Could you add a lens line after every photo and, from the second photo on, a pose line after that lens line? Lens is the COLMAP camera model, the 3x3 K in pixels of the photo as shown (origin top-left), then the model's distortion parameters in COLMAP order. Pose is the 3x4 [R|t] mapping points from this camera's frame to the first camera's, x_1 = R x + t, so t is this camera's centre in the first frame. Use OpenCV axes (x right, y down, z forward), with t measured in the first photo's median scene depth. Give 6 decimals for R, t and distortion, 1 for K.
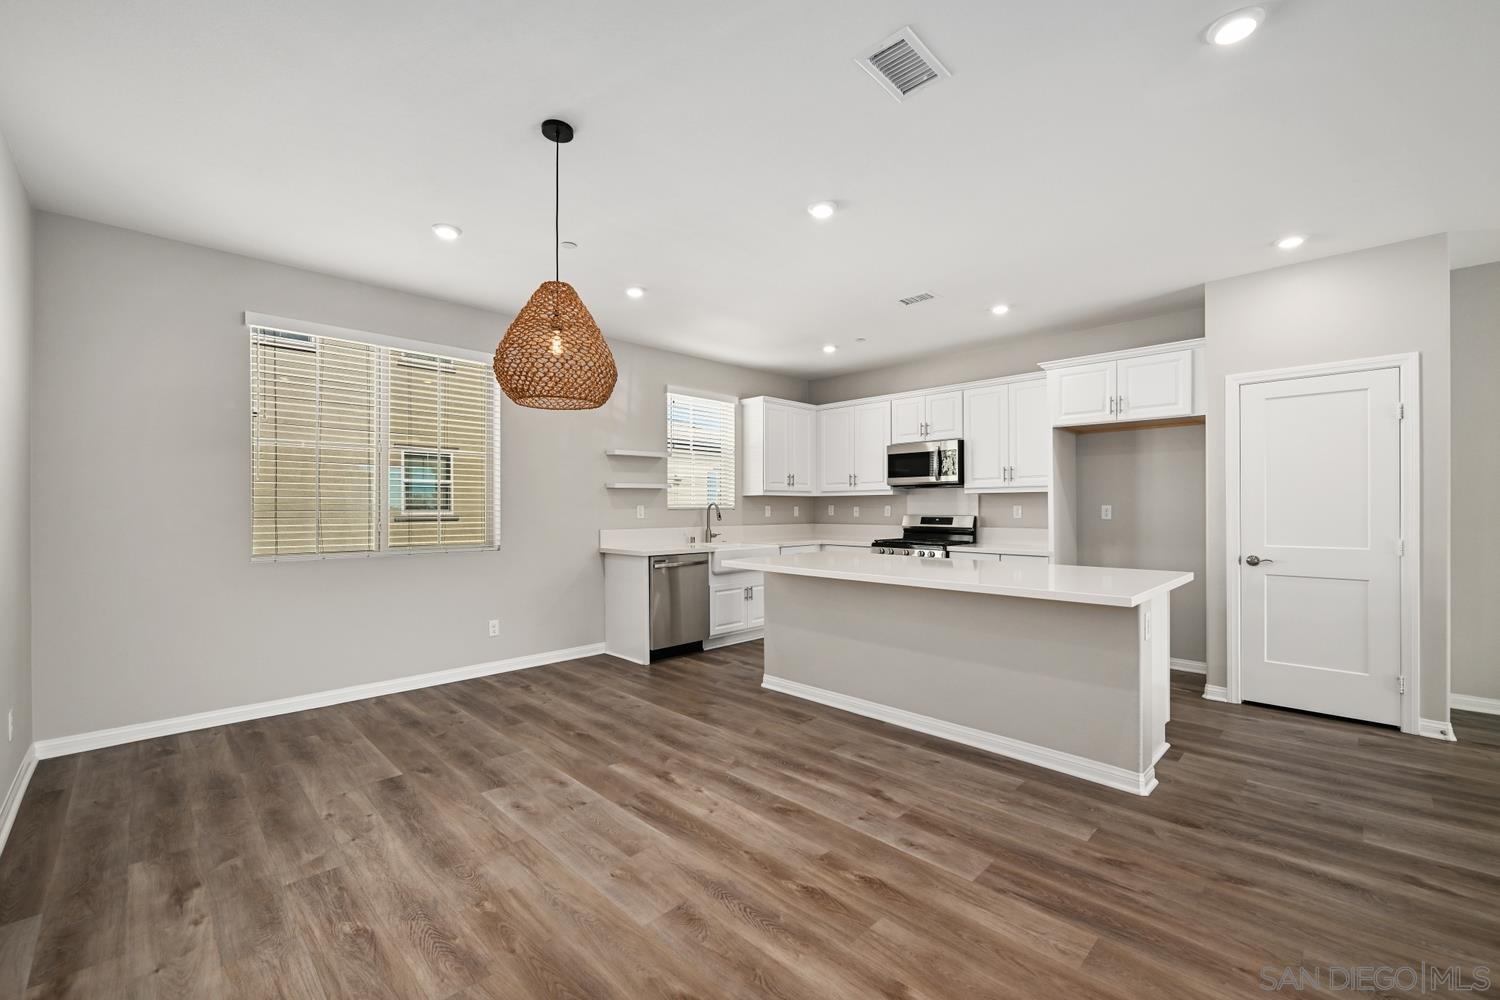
lens RADIAL K [[614.3, 0, 763.9], [0, 614.3, 530.5], [0, 0, 1]] dist [-0.002103, 0.000612]
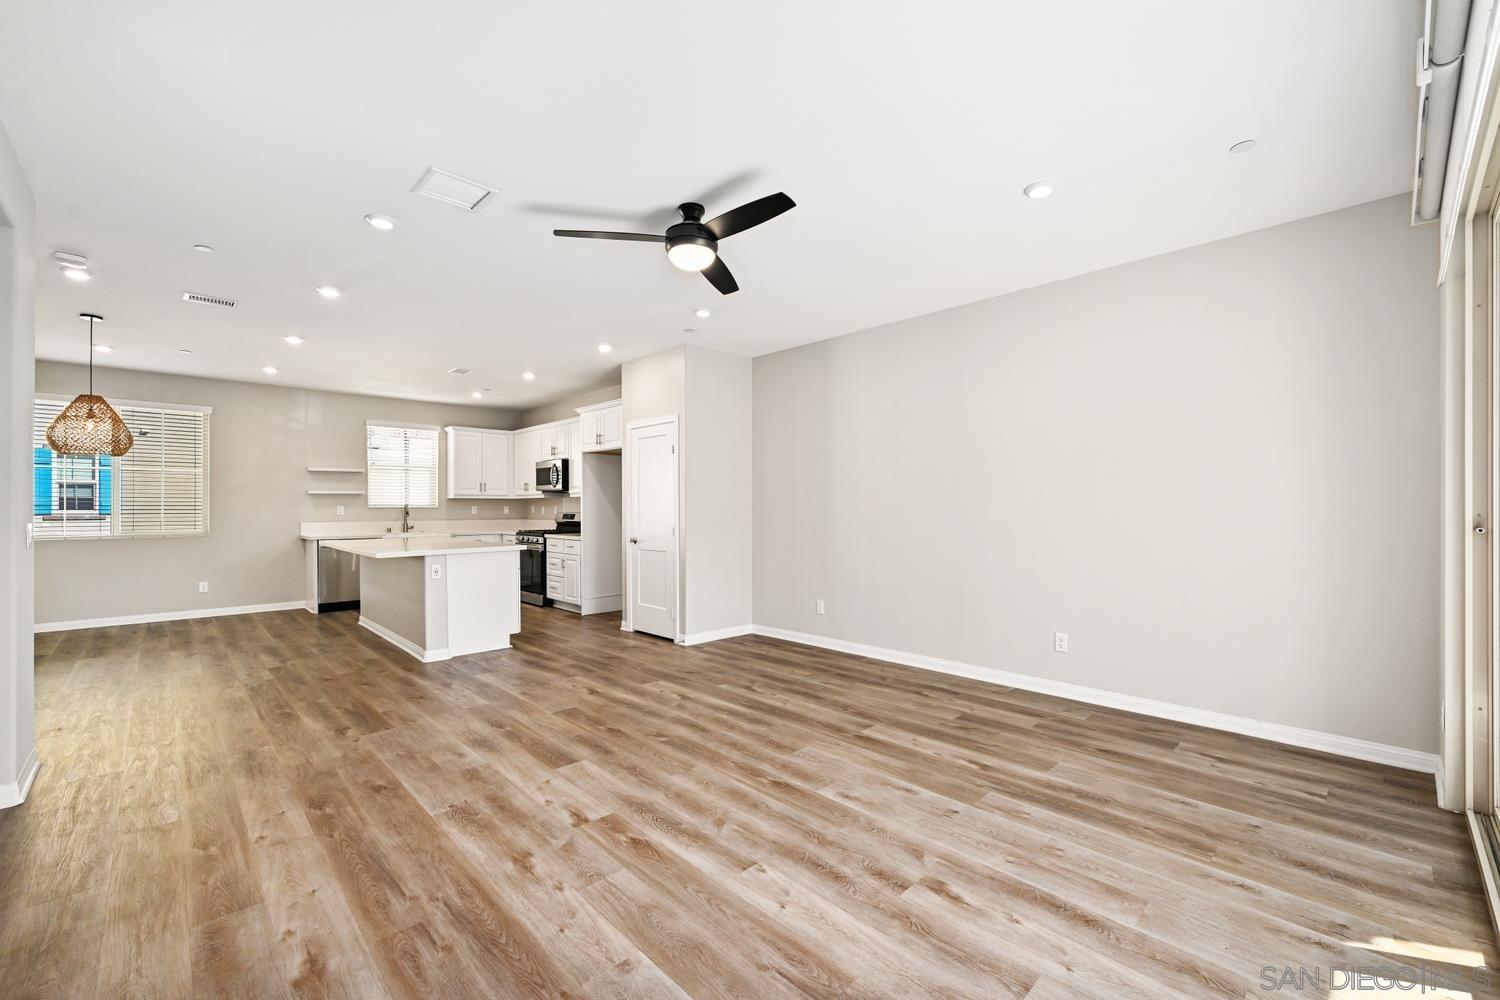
lens RADIAL K [[614.3, 0, 757.2], [0, 614.3, 509.4], [0, 0, 1]] dist [-0.002103, 0.000612]
pose [[0.999760, 0.000620, -0.021917, 1.171275], [-0.001400, 0.999366, -0.035589, 0.025831], [0.021881, 0.035611, 0.999126, -0.585960]]
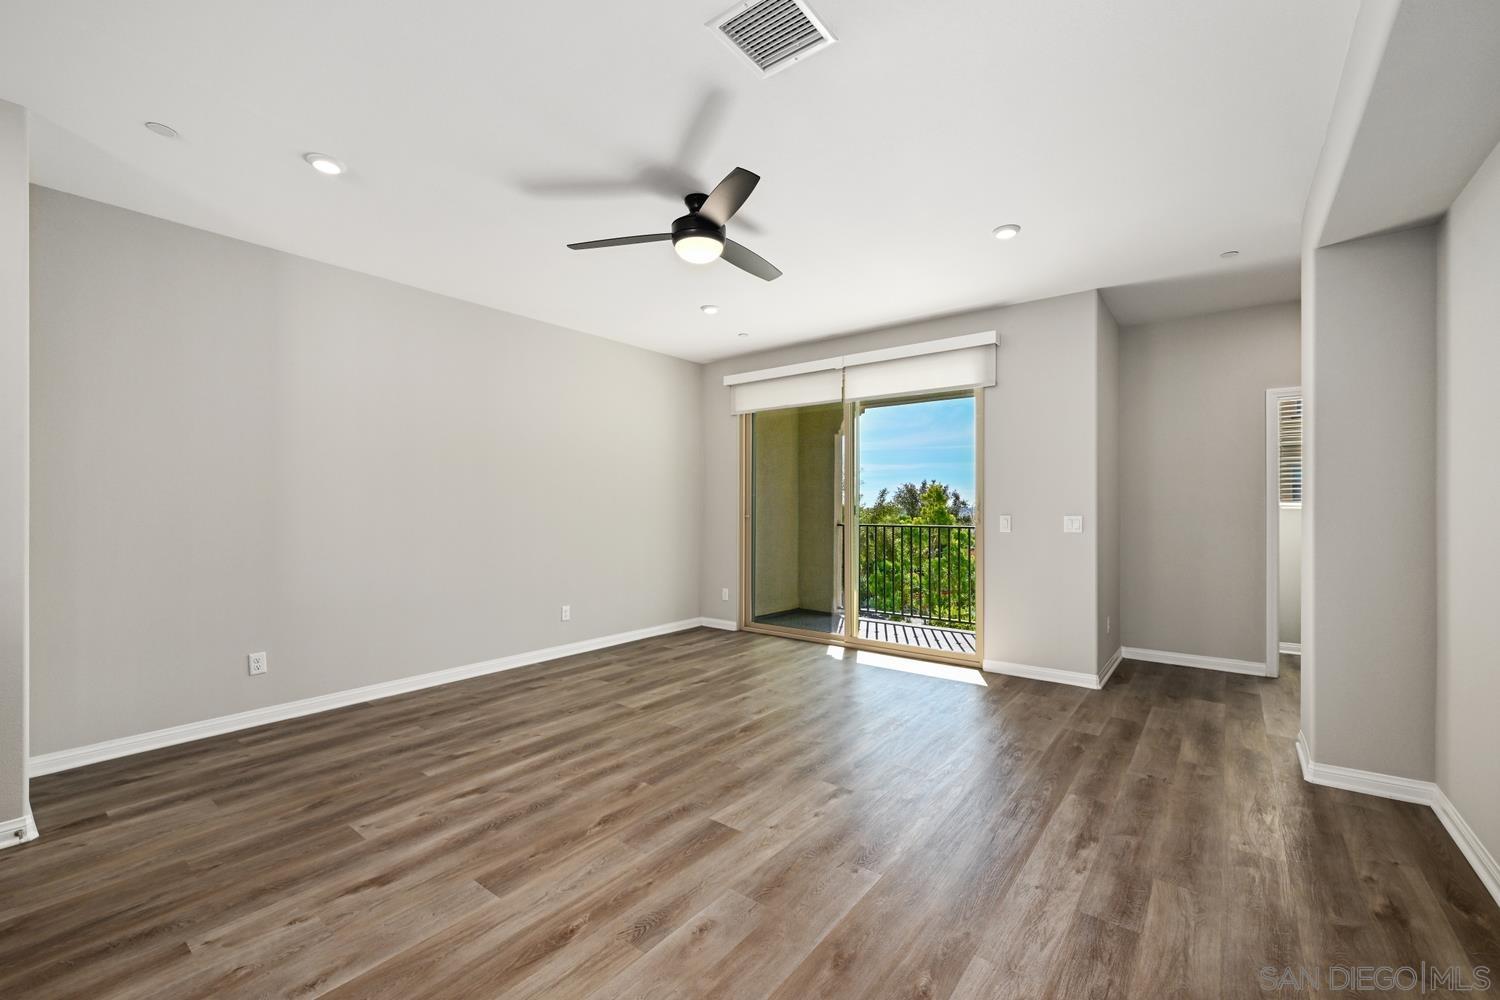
lens RADIAL K [[614.3, 0, 755.5], [0, 614.3, 510.5], [0, 0, 1]] dist [-0.002103, 0.000612]
pose [[-0.118917, -0.004300, 0.992895, 0.285813], [0.038348, 0.999225, 0.008920, -0.004692], [-0.992163, 0.039136, -0.118660, 0.232547]]
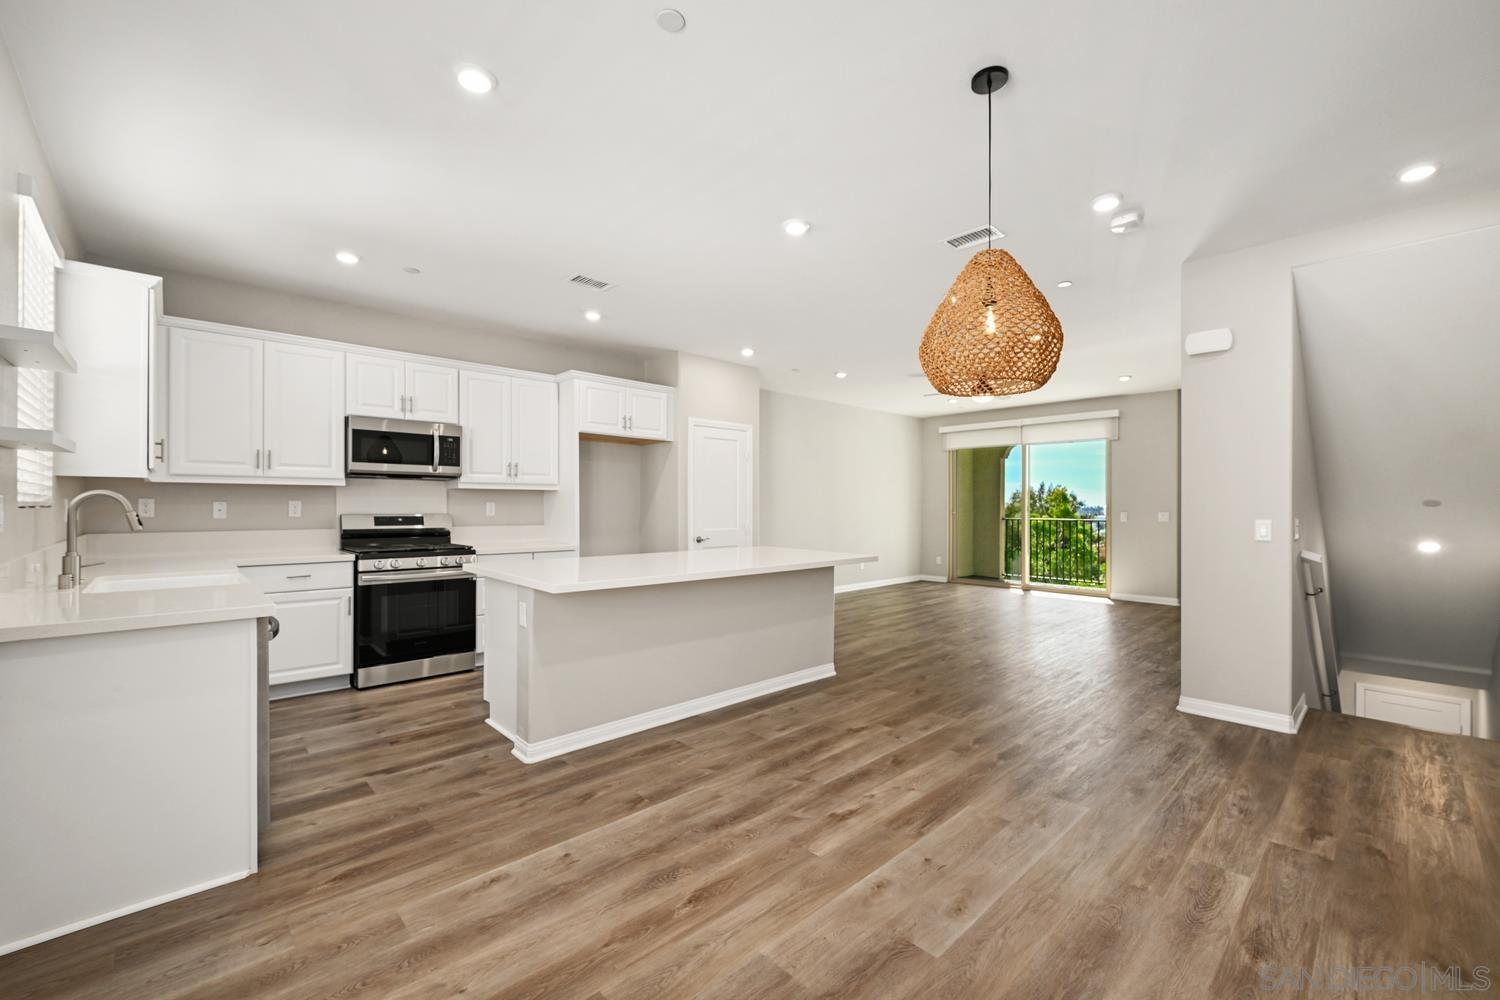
lens RADIAL K [[614.3, 0, 753.3], [0, 614.3, 507.6], [0, 0, 1]] dist [-0.002103, 0.000612]
pose [[0.037147, -0.001079, 0.999309, -0.787840], [0.034348, 0.999410, -0.000198, -0.027636], [-0.998719, 0.034331, 0.037162, 0.827437]]
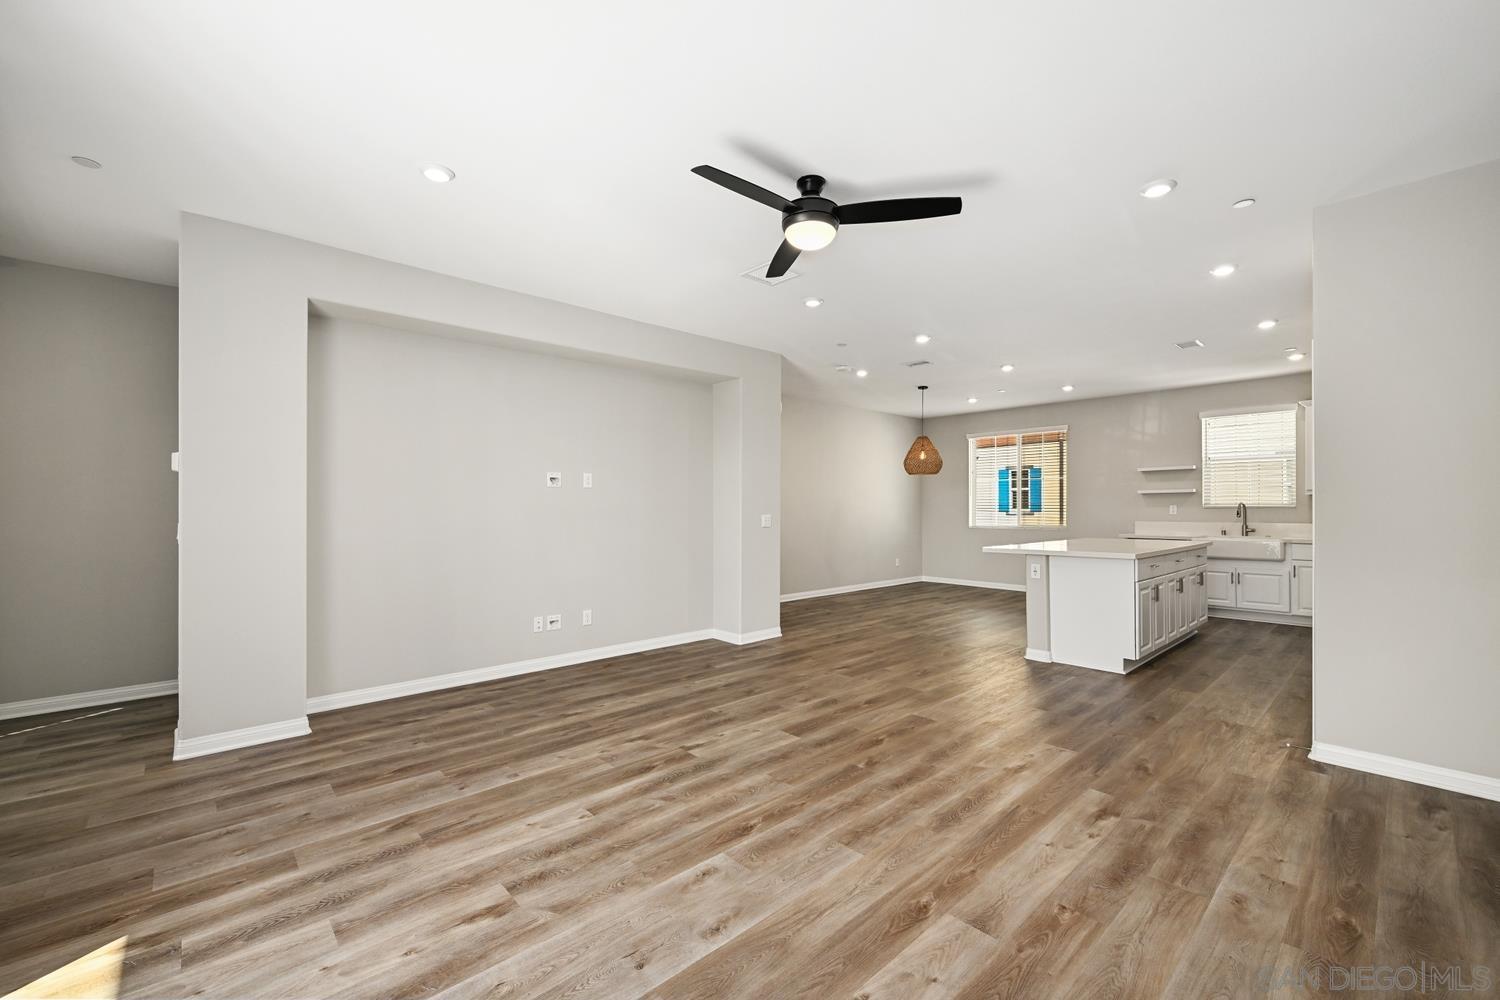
lens RADIAL K [[614.3, 0, 755.9], [0, 614.3, 503.6], [0, 0, 1]] dist [-0.002103, 0.000612]
pose [[-0.044751, -0.003595, -0.998992, 1.807826], [-0.038152, 0.999270, -0.001887, -0.007250], [0.998269, 0.038029, -0.044856, 0.179298]]
